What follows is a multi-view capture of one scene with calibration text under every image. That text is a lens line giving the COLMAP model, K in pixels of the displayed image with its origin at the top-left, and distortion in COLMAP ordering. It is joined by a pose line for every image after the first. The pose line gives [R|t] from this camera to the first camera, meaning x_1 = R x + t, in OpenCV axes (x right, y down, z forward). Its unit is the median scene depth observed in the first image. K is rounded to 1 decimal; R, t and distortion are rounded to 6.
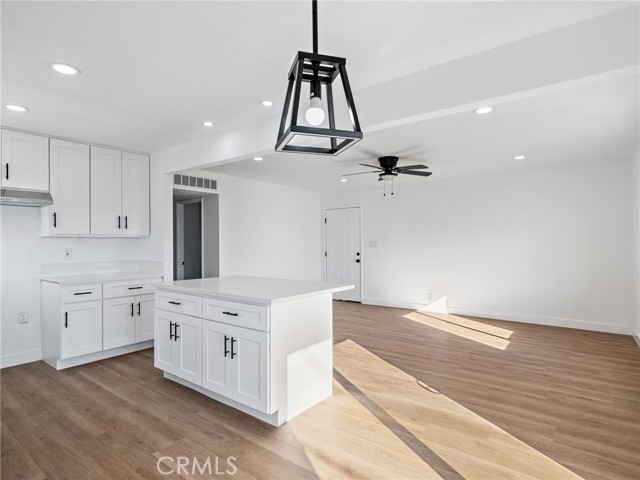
lens RADIAL K [[350.8, 0, 320.0], [0, 350.8, 240.0], [0, 0, 1]] dist [-0.003832, -0.000297]
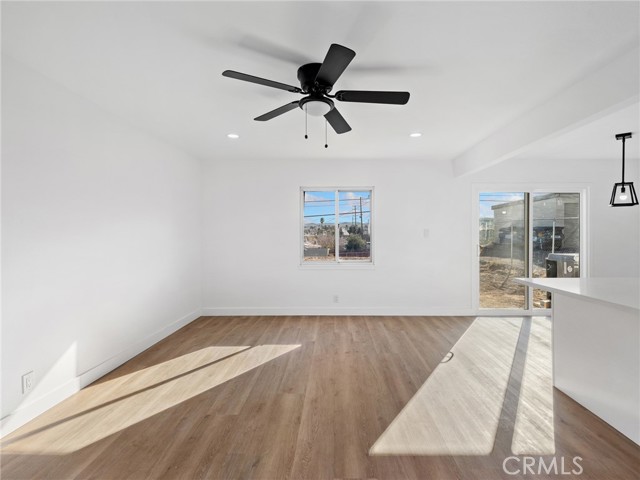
lens RADIAL K [[316.2, 0, 331.5], [0, 316.2, 233.8], [0, 0, 1]] dist [0.000776, 0.000271]
pose [[-0.597707, 0.004450, 0.801702, -0.257761], [-0.002722, 0.999968, -0.007580, 0.013423], [-0.801710, -0.006713, -0.597675, 1.671799]]
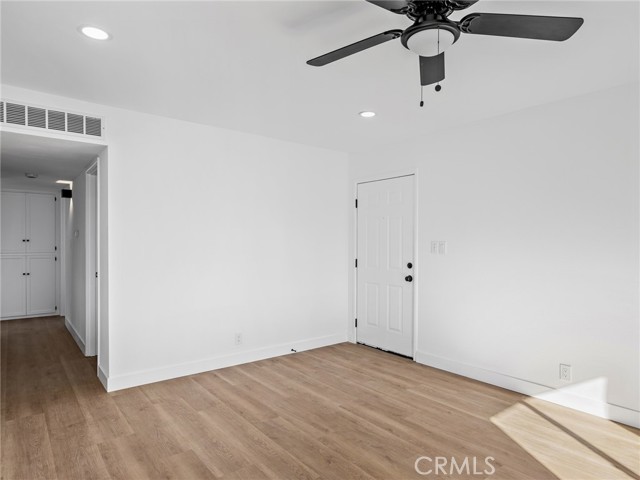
lens RADIAL K [[390.6, 0, 321.8], [0, 390.6, 245.8], [0, 0, 1]] dist [-0.005591, -0.001631]
pose [[0.970109, 0.013606, -0.242289, 0.248233], [-0.009204, 0.999772, 0.019289, 0.002045], [0.242496, -0.016482, 0.970012, 0.827050]]
